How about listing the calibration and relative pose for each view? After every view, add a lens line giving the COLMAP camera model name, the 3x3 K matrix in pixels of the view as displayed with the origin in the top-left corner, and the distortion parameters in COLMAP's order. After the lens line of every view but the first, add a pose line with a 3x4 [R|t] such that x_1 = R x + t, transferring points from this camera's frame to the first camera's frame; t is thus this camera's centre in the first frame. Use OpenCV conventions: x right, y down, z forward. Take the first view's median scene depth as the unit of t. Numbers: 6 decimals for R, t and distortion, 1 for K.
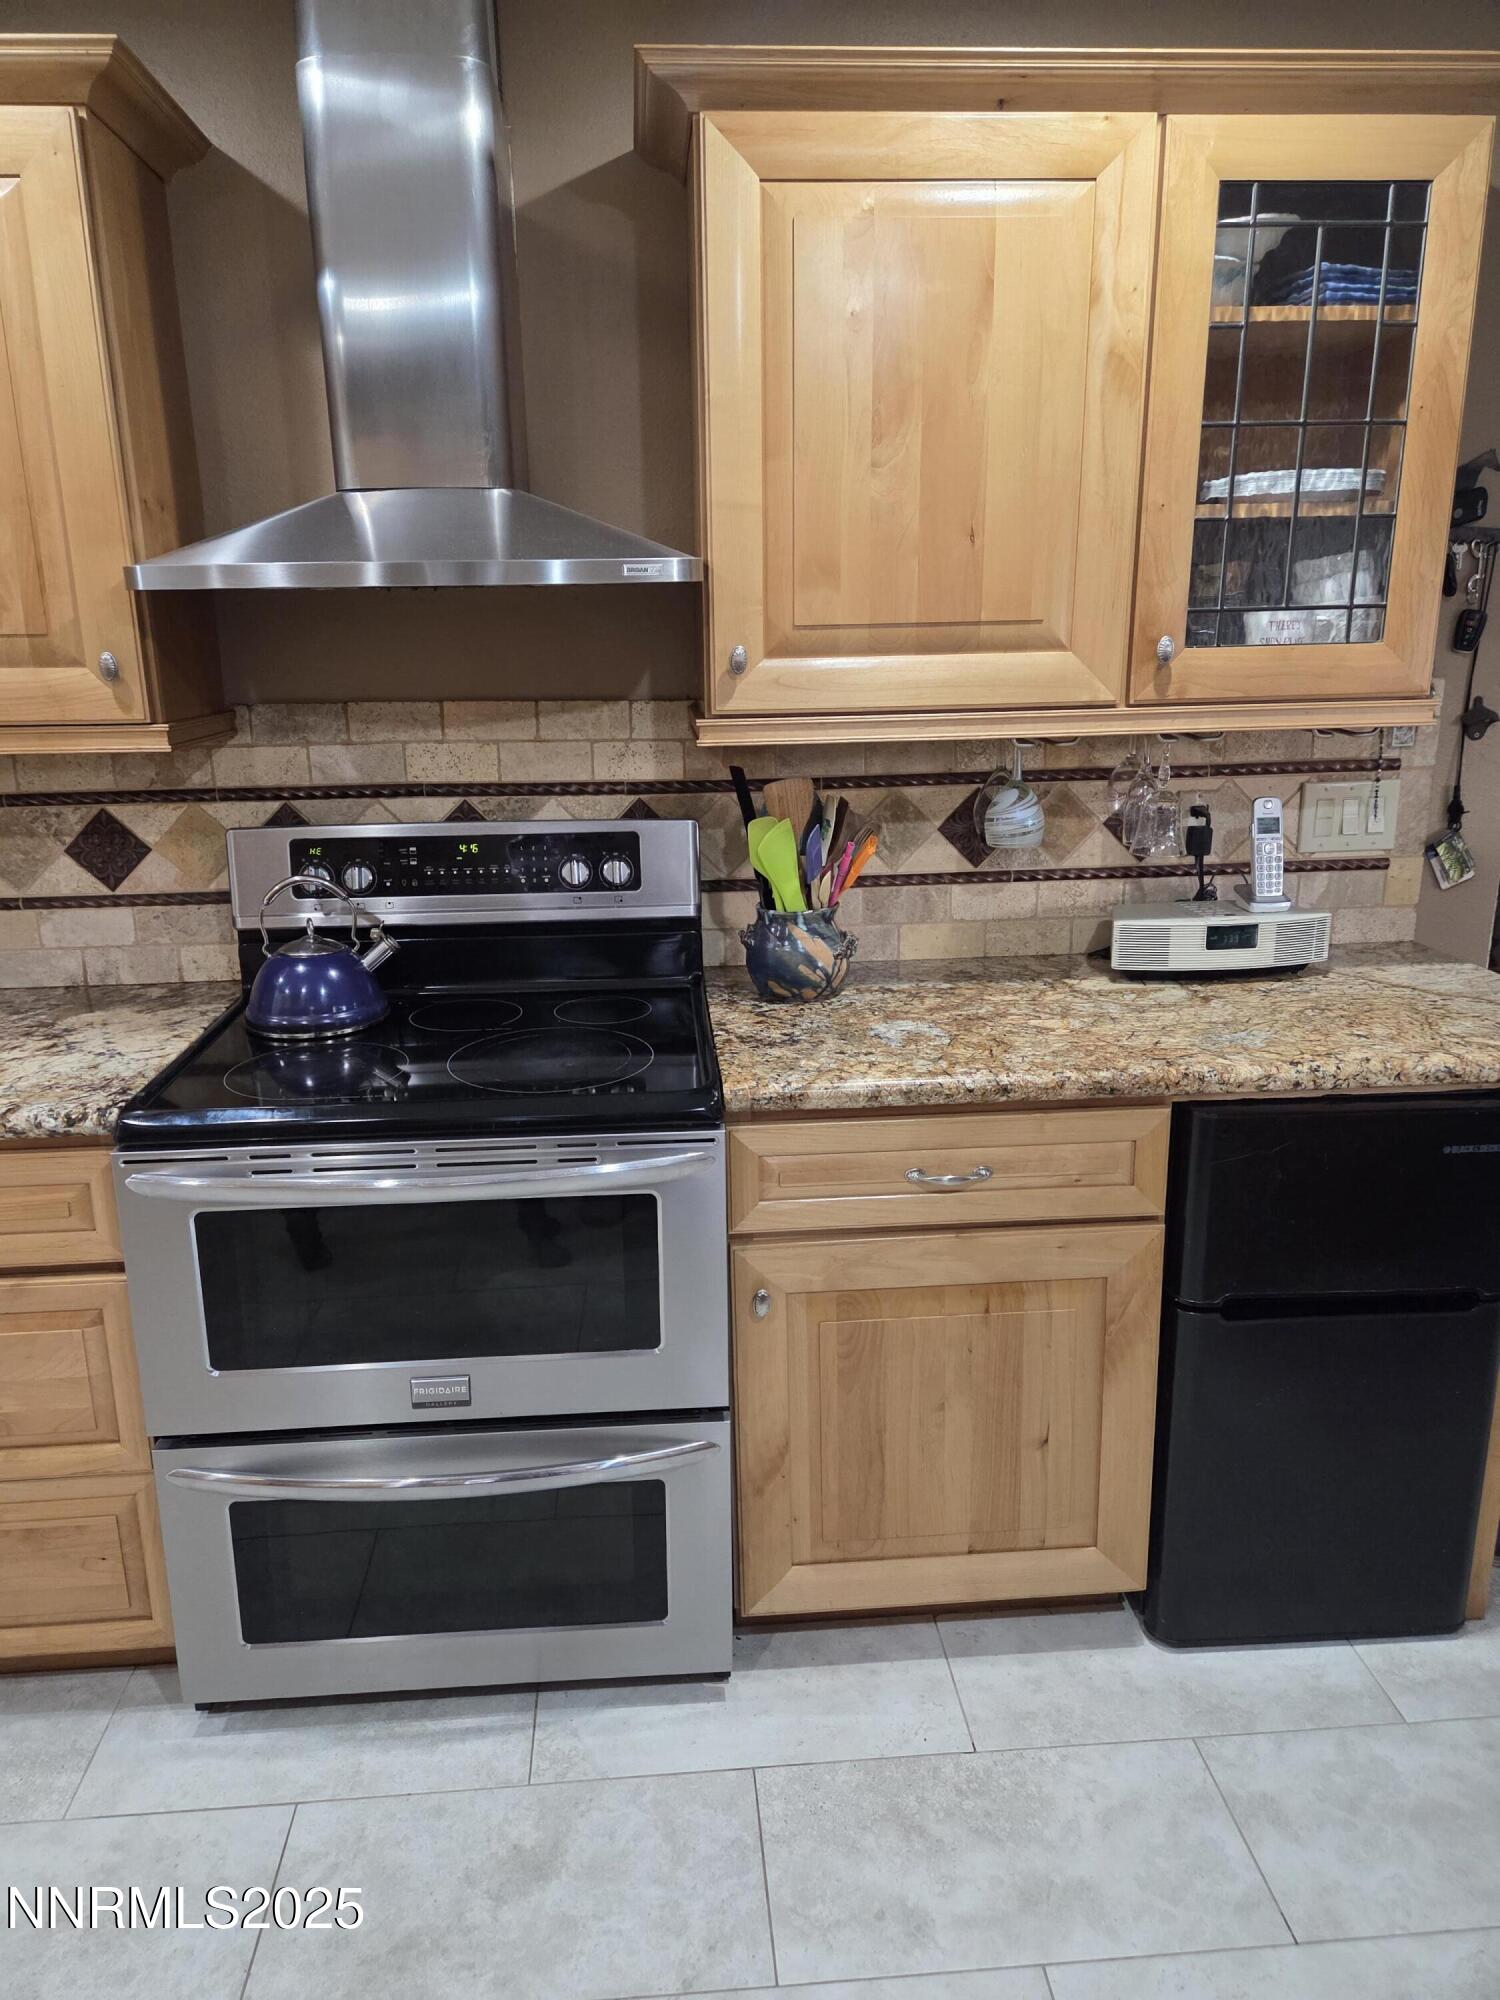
lens RADIAL K [[1333.0, 0, 728.4], [0, 1333.0, 984.9], [0, 0, 1]] dist [0.081224, -0.083231]
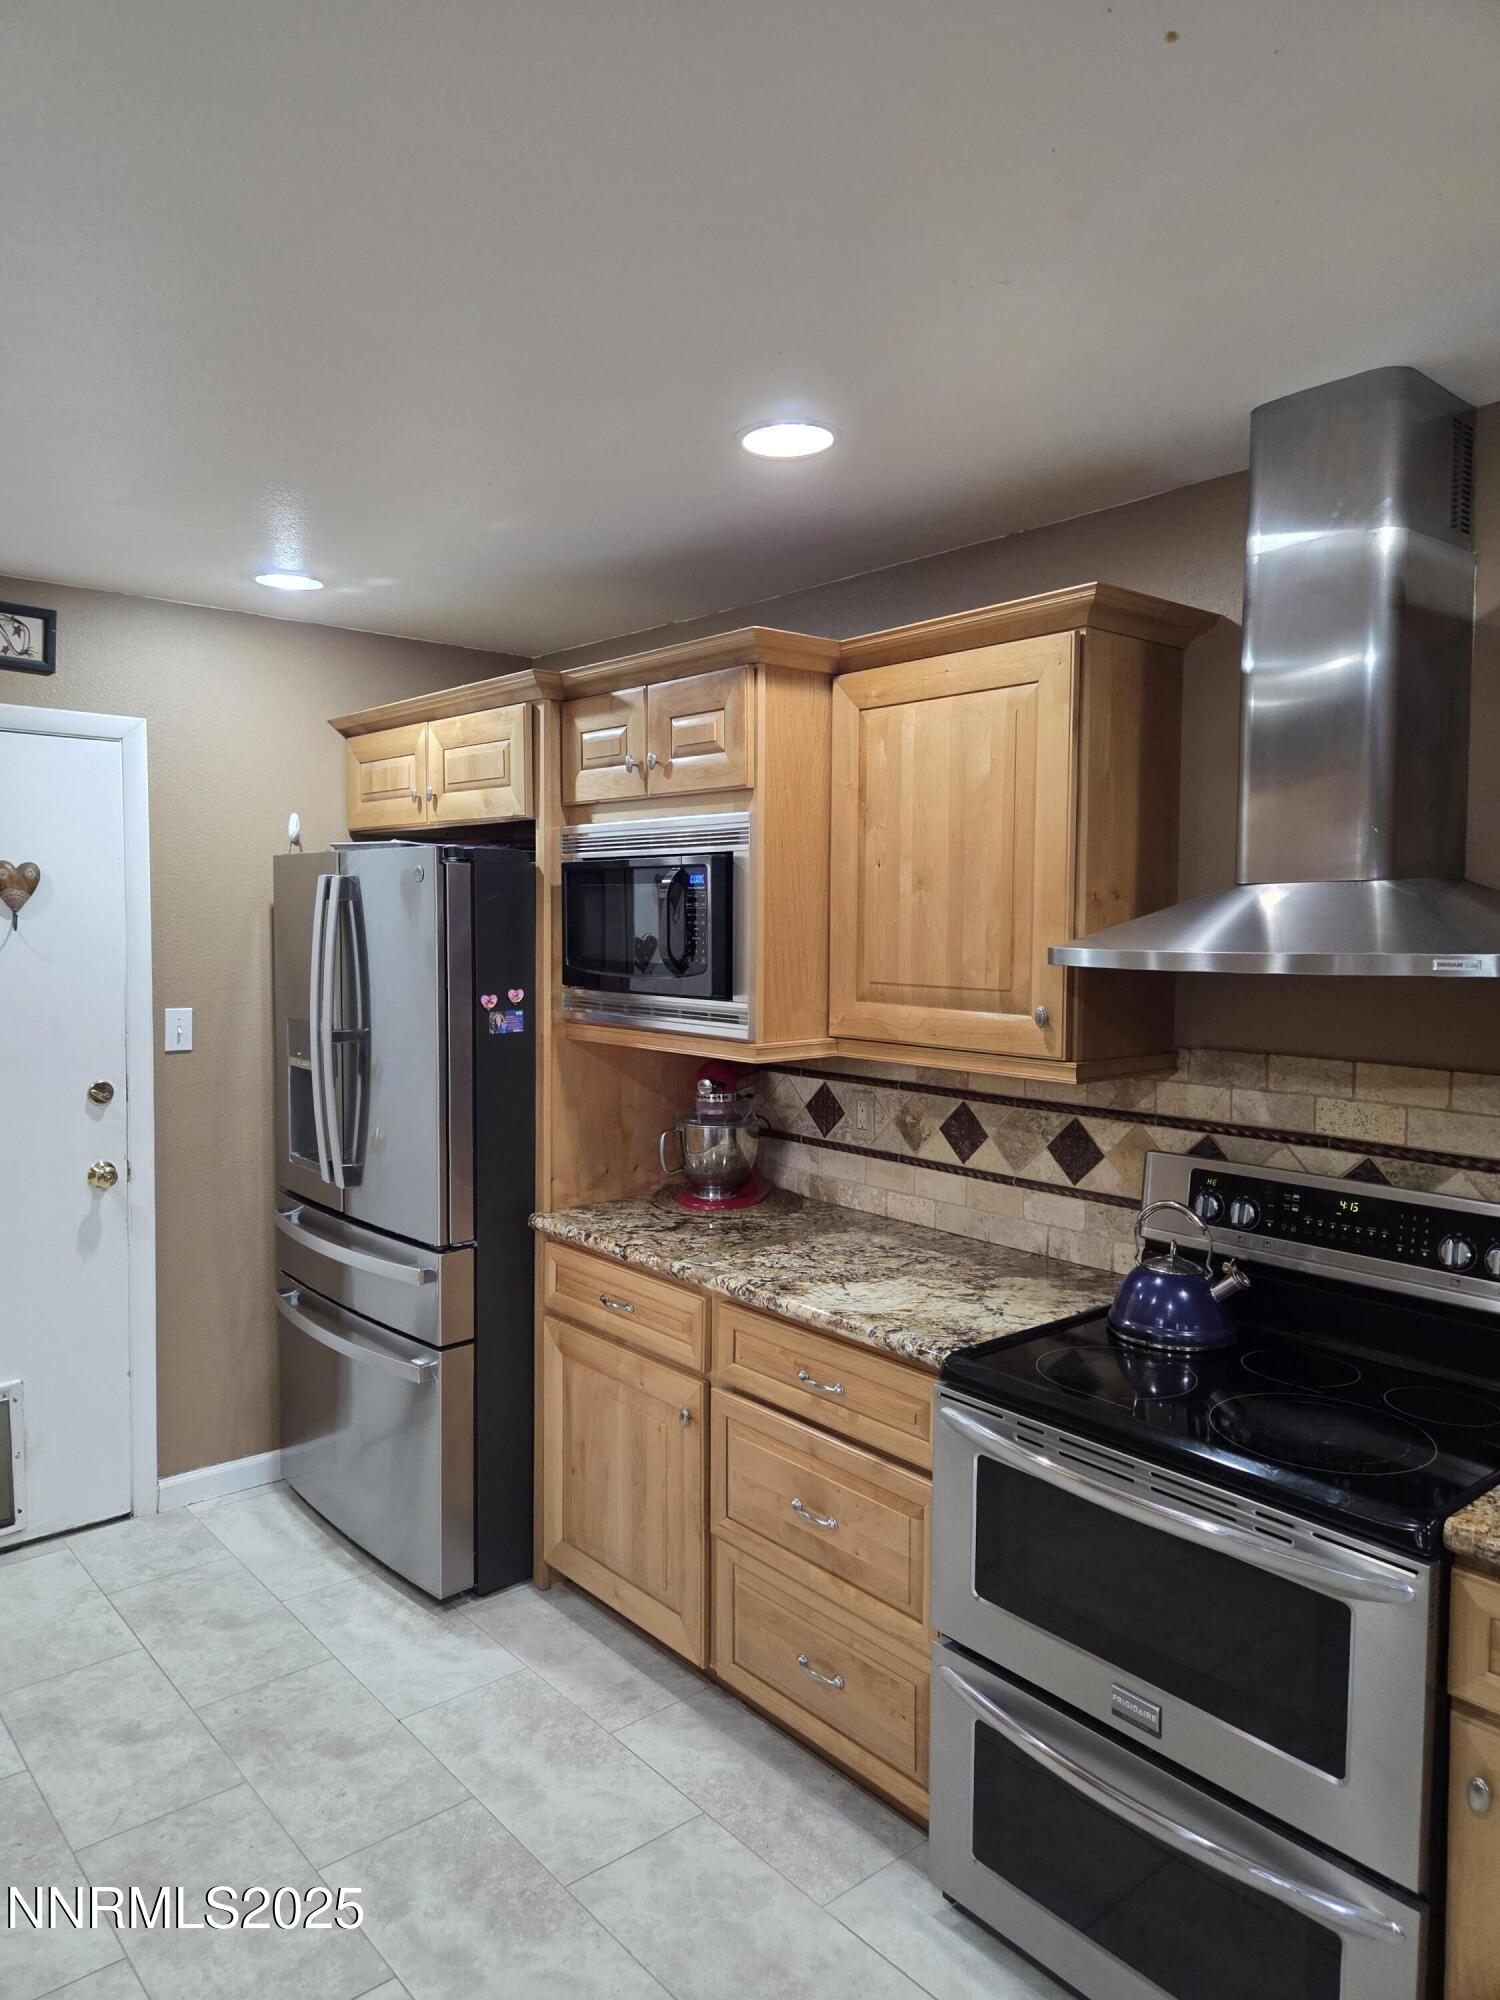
lens RADIAL K [[1333.0, 0, 728.4], [0, 1333.0, 984.9], [0, 0, 1]] dist [0.081224, -0.083231]
pose [[0.590568, 0.059361, -0.804801, 0.341373], [-0.222590, 0.970585, -0.091749, -0.065661], [0.775682, 0.233325, 0.586410, -0.004280]]
